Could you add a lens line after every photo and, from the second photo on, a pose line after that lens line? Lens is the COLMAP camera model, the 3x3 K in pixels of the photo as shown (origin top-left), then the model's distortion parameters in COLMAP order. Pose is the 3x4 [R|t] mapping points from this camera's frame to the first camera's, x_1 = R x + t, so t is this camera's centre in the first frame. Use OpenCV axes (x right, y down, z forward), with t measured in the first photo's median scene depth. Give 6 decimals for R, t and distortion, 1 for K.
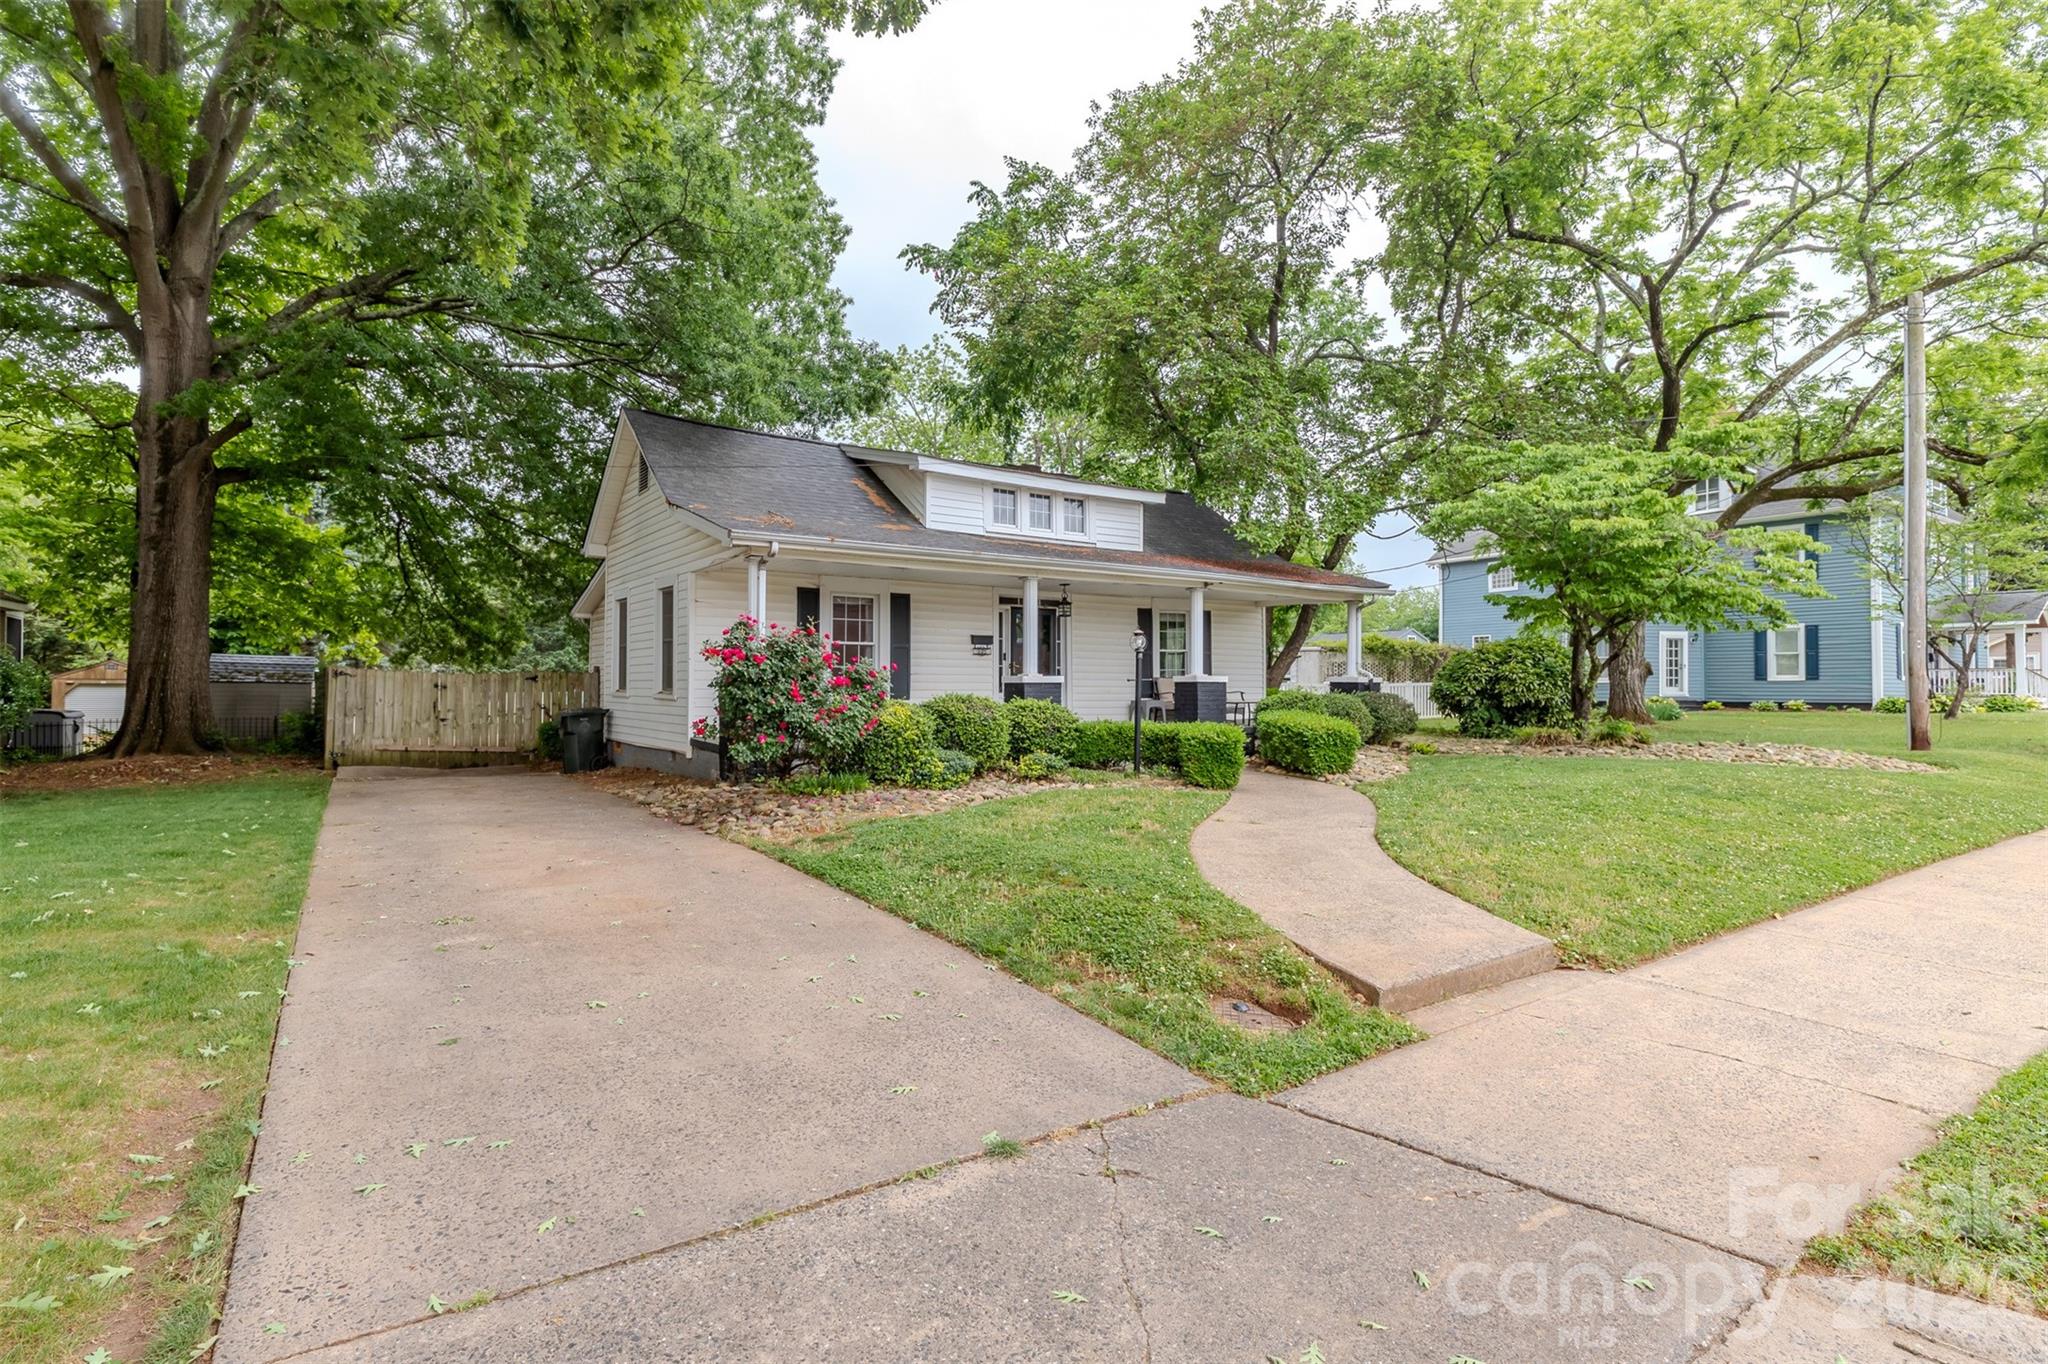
lens RADIAL K [[993.7, 0, 1030.6], [0, 993.7, 670.2], [0, 0, 1]] dist [0.001539, -0.000350]
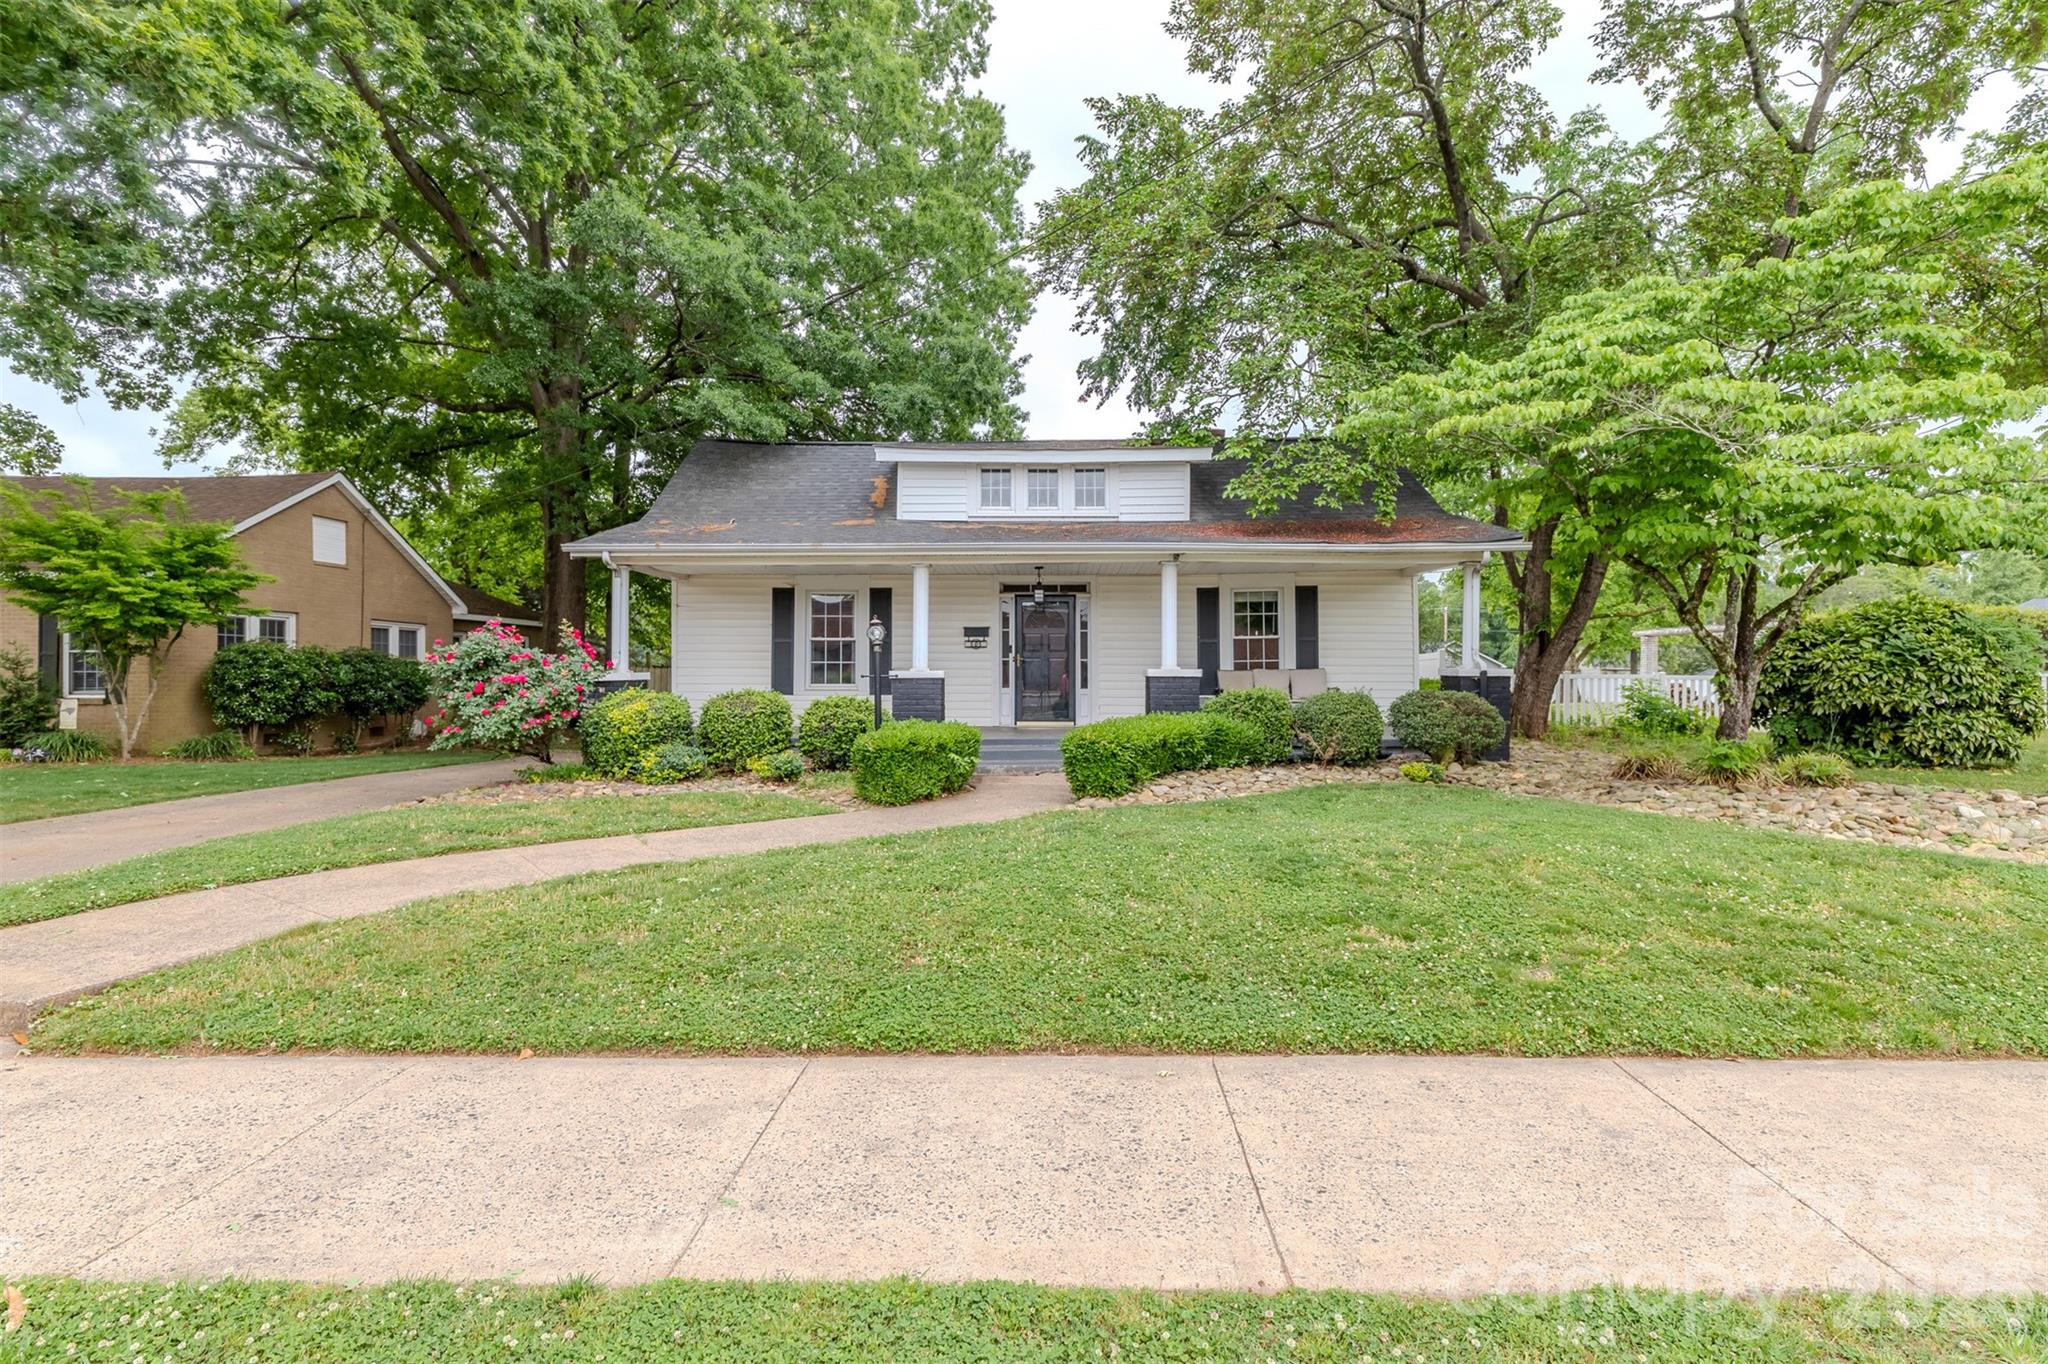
lens RADIAL K [[993.7, 0, 1030.6], [0, 993.7, 670.2], [0, 0, 1]] dist [0.001539, -0.000350]
pose [[0.831075, -0.007396, -0.556111, 0.505263], [0.008747, 0.999962, -0.000226, 0.006251], [0.556091, -0.004677, 0.831108, 0.241991]]
